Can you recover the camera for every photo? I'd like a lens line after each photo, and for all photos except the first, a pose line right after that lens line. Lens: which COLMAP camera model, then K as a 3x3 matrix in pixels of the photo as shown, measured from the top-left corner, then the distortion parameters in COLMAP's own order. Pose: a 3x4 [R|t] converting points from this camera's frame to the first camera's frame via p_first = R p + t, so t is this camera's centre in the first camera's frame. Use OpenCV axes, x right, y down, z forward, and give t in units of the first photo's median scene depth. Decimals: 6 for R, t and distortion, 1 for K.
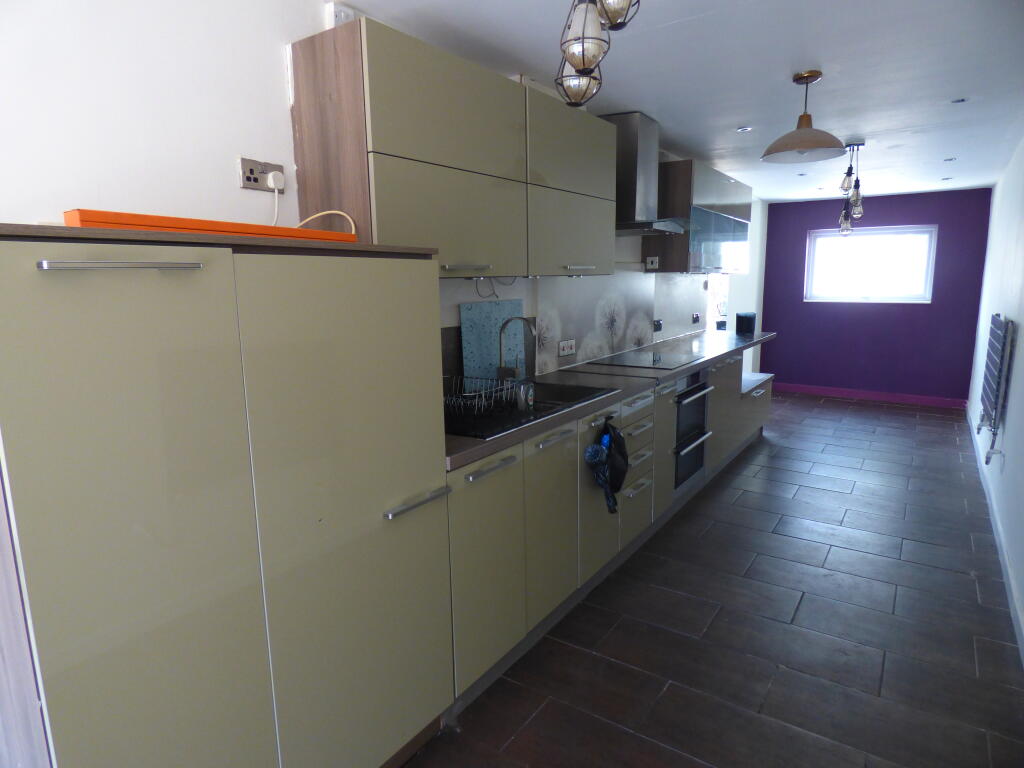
lens RADIAL K [[596.4, 0, 512.0], [0, 596.4, 384.0], [0, 0, 1]] dist [-0.006315, -0.000748]
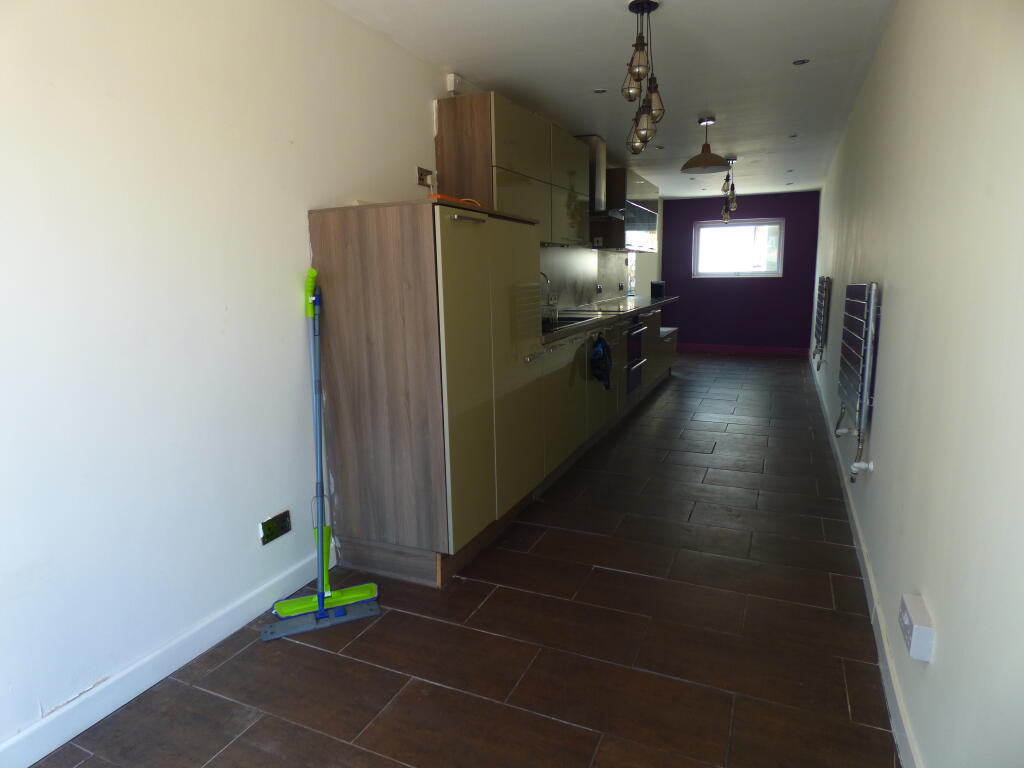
lens RADIAL K [[608.2, 0, 512.0], [0, 608.2, 384.0], [0, 0, 1]] dist [0.003401, -0.001306]
pose [[0.981360, -0.039221, 0.188132, -0.243591], [0.038727, 0.999230, 0.006300, 0.111829], [-0.188234, 0.001103, 0.982124, -0.351829]]
